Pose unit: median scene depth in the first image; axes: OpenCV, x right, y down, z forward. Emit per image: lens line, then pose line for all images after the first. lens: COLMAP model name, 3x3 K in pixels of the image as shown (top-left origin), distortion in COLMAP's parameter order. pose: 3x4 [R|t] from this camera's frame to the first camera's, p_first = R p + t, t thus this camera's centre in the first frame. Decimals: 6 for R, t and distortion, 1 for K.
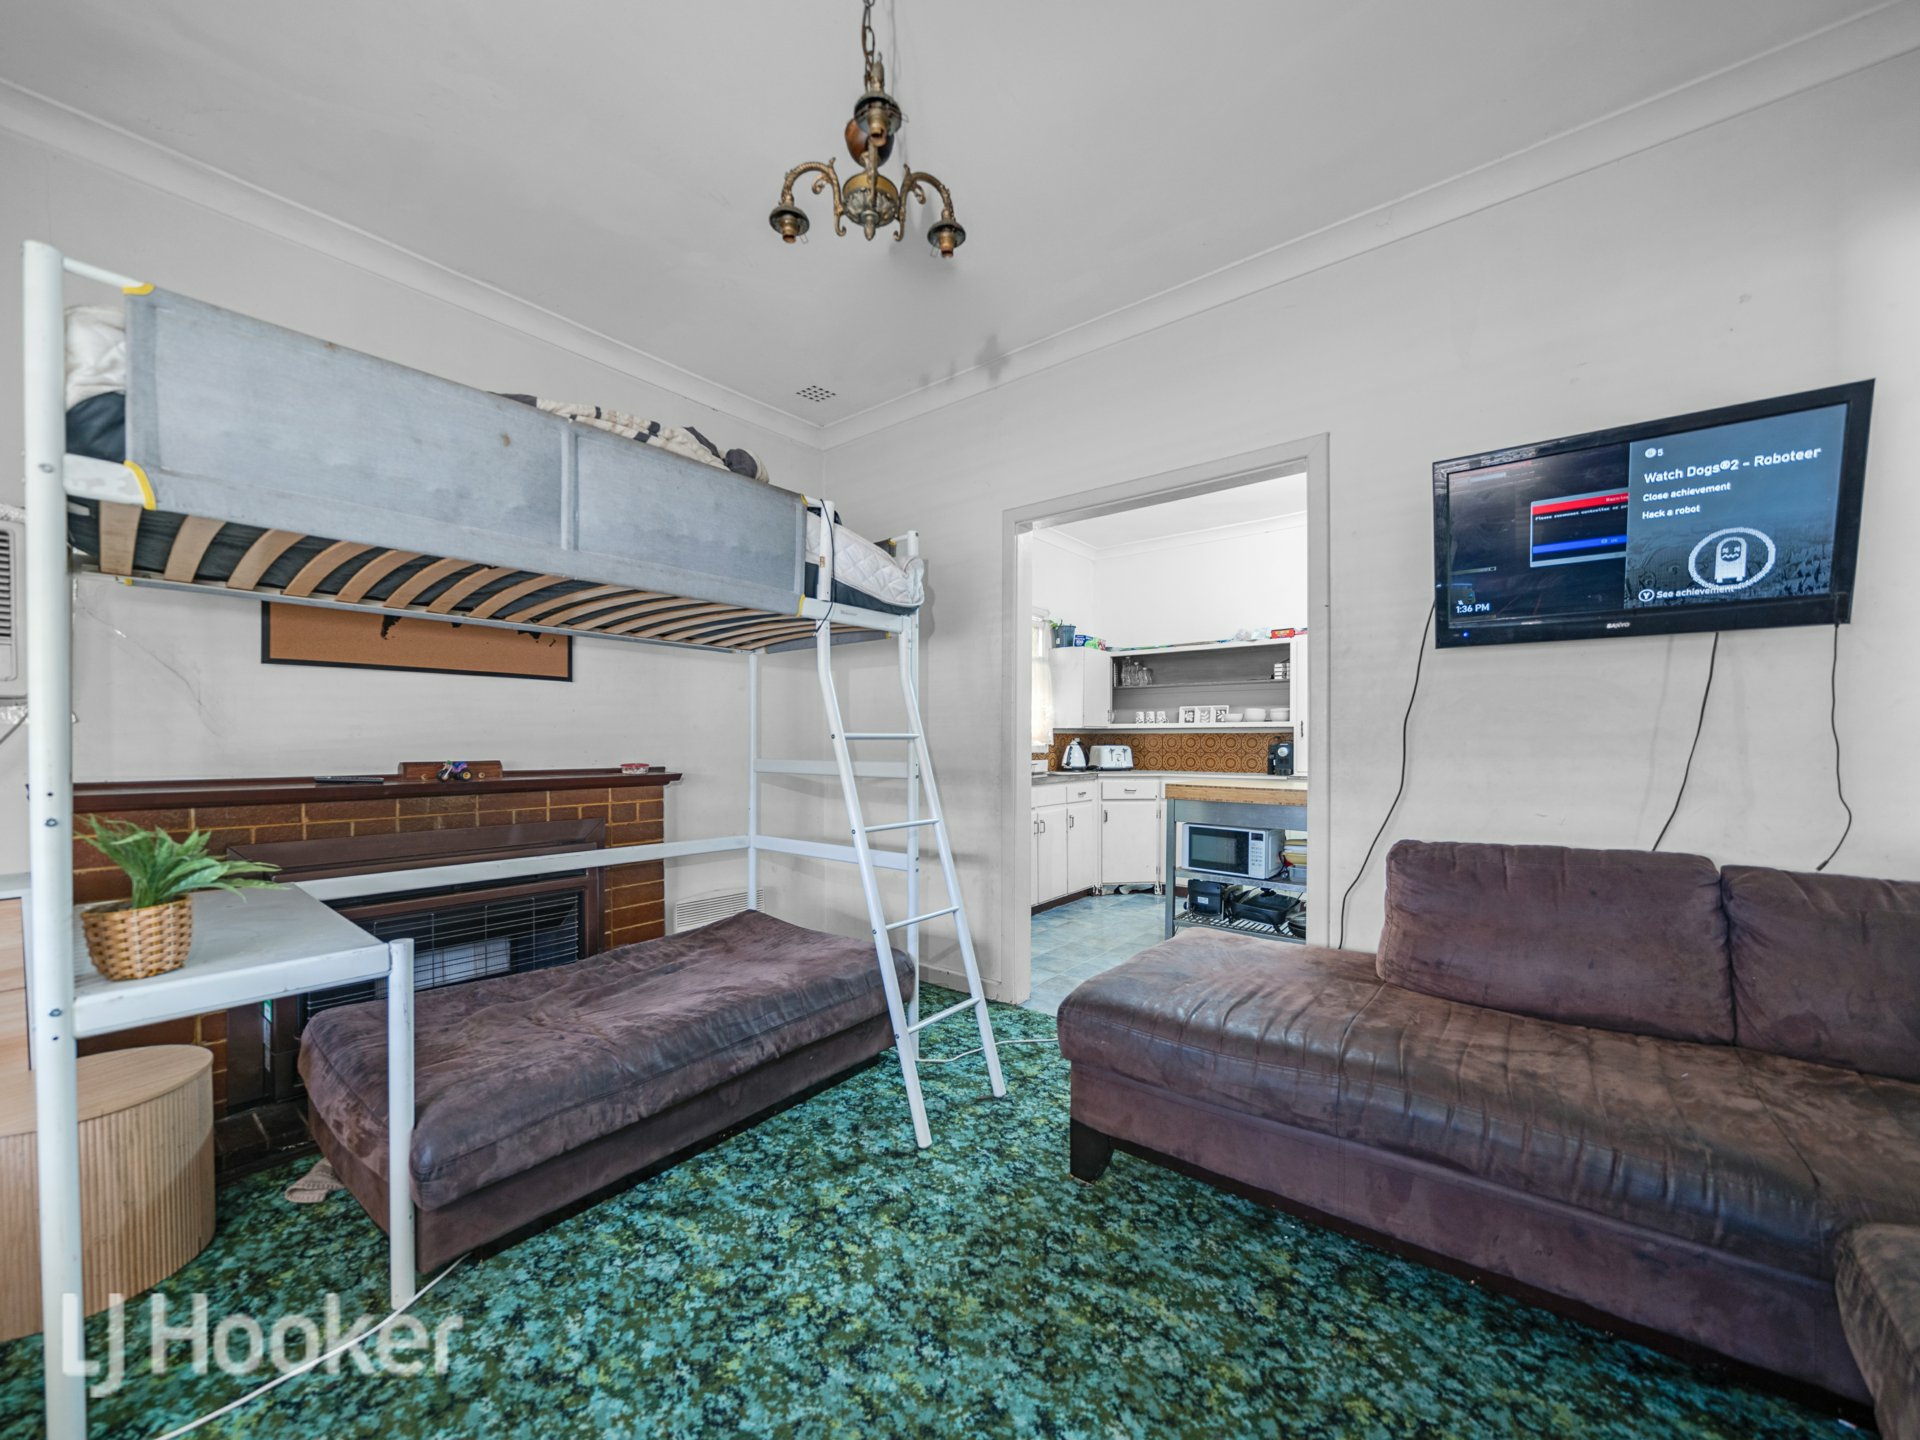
lens RADIAL K [[726.6, 0, 960.0], [0, 726.6, 720.0], [0, 0, 1]] dist [-0.000068, -0.000010]
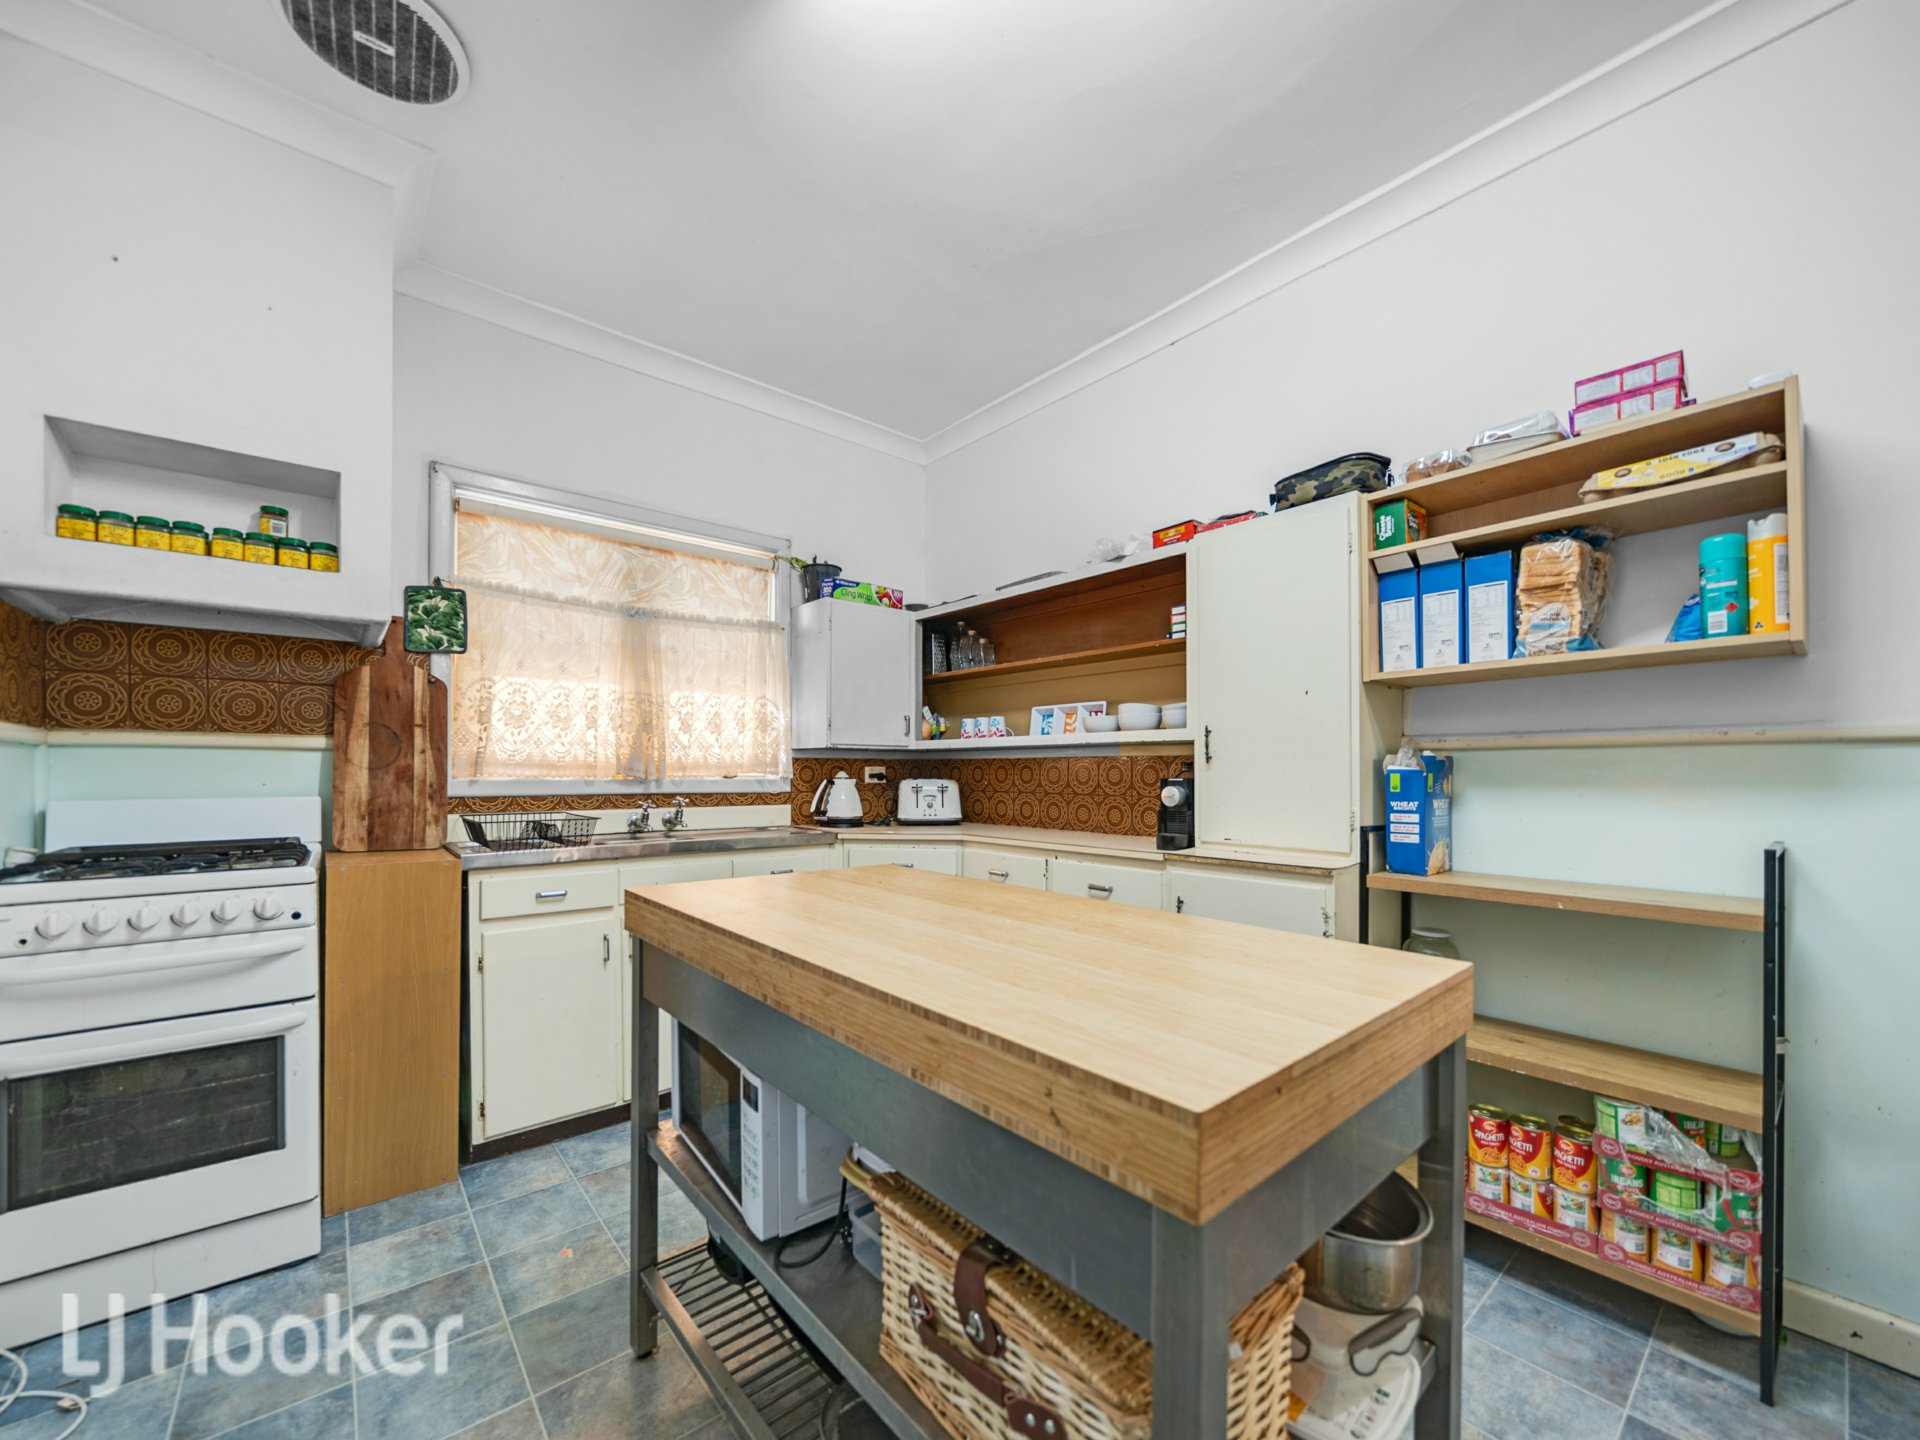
lens RADIAL K [[744.9, 0, 950.1], [0, 744.9, 771.6], [0, 0, 1]] dist [0.000292, 0.000016]
pose [[0.982621, 0.000160, -0.185624, 0.346342], [0.005562, 0.999525, 0.030306, 0.011784], [0.185541, -0.030812, 0.982153, 0.453203]]
